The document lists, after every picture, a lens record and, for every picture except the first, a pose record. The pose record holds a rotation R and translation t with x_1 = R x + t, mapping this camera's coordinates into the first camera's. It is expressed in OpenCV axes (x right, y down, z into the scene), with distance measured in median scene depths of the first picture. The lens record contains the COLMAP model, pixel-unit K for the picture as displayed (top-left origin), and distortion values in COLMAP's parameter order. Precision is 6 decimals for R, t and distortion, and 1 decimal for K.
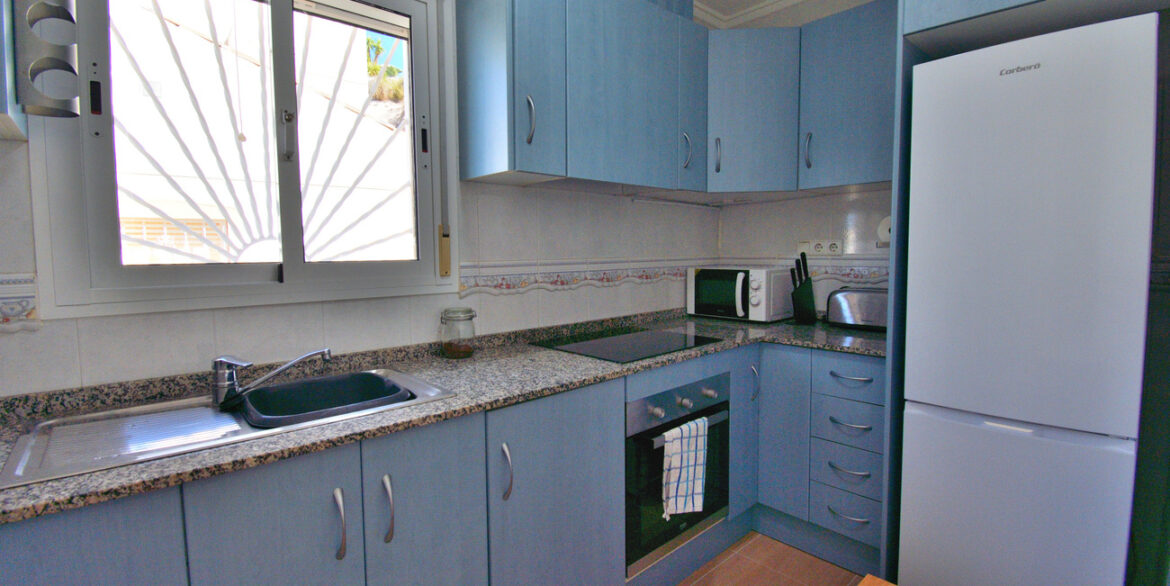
lens RADIAL K [[514.4, 0, 586.1], [0, 514.4, 289.2], [0, 0, 1]] dist [0.021733, -0.027838]
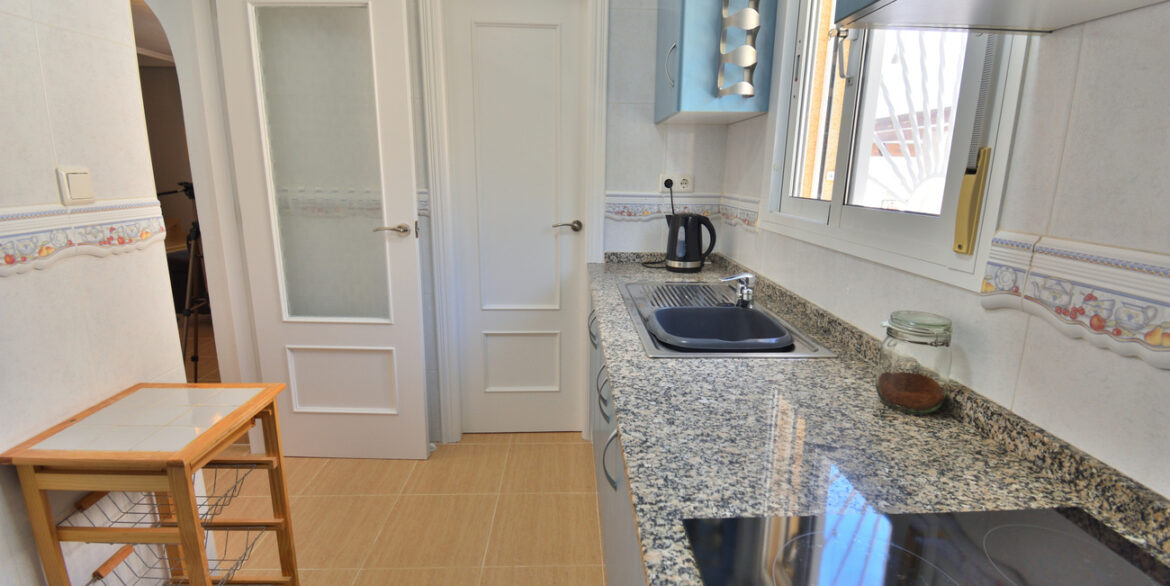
lens RADIAL K [[514.4, 0, 586.1], [0, 514.4, 289.2], [0, 0, 1]] dist [0.021733, -0.027838]
pose [[-0.647109, 0.173268, -0.742448, 0.336529], [-0.058156, 0.959777, 0.274675, -0.108078], [0.760176, 0.220923, -0.611004, 1.030604]]
